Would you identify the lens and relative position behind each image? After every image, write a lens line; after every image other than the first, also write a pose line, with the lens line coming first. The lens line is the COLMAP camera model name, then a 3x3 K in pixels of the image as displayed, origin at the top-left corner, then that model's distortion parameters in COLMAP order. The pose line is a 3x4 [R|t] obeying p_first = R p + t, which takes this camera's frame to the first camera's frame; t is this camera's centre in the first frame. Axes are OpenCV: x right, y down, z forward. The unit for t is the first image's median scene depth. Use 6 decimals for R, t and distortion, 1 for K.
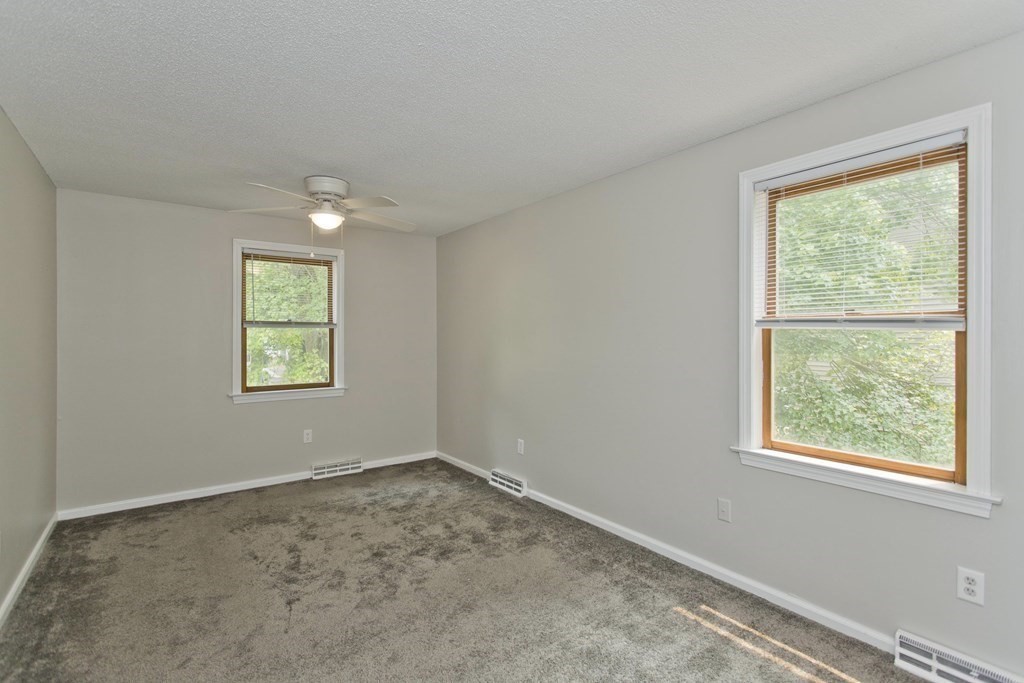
lens RADIAL K [[489.9, 0, 502.4], [0, 489.9, 340.6], [0, 0, 1]] dist [-0.000929, 0.002736]
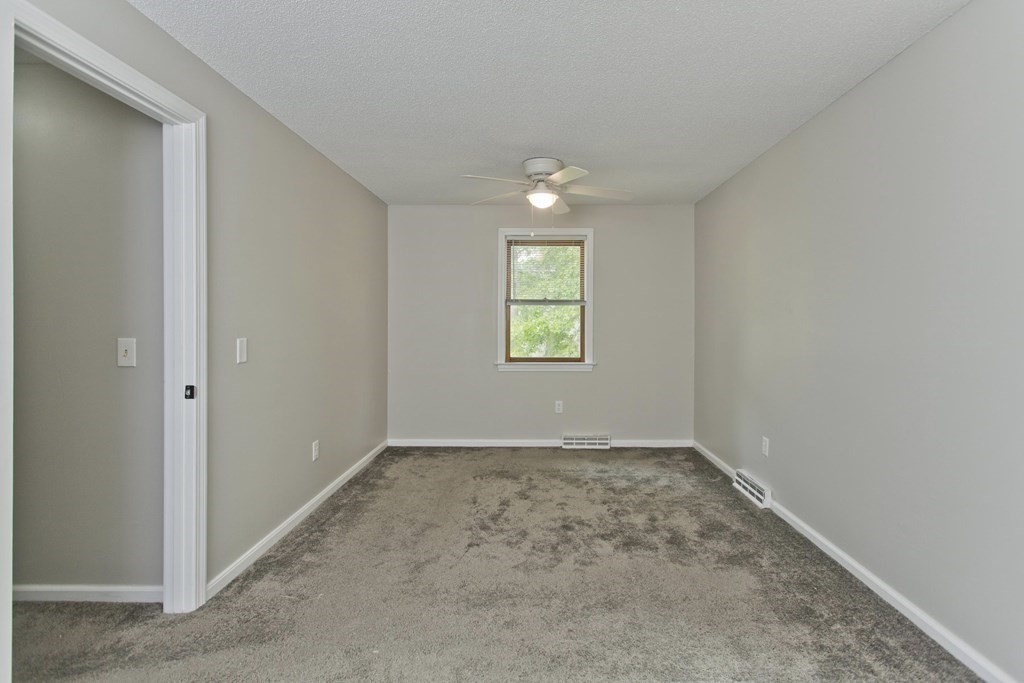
lens RADIAL K [[489.9, 0, 518.8], [0, 489.9, 331.7], [0, 0, 1]] dist [-0.000929, 0.002736]
pose [[0.798469, 0.017174, -0.601791, 0.223918], [-0.009023, 0.999822, 0.016560, 0.018623], [0.601968, -0.007793, 0.798482, 0.122916]]
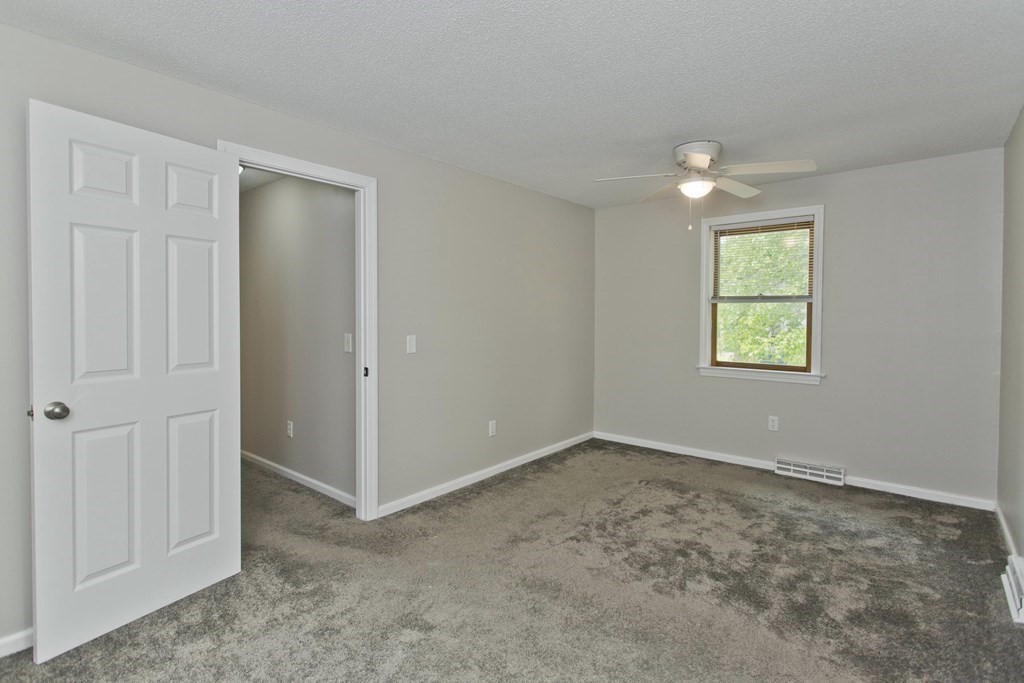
lens RADIAL K [[489.9, 0, 497.1], [0, 489.9, 329.9], [0, 0, 1]] dist [-0.000929, 0.002736]
pose [[0.235035, 0.035810, -0.971327, 0.451596], [-0.010444, 0.999356, 0.034316, -0.001779], [0.971931, 0.002079, 0.235258, 0.383445]]
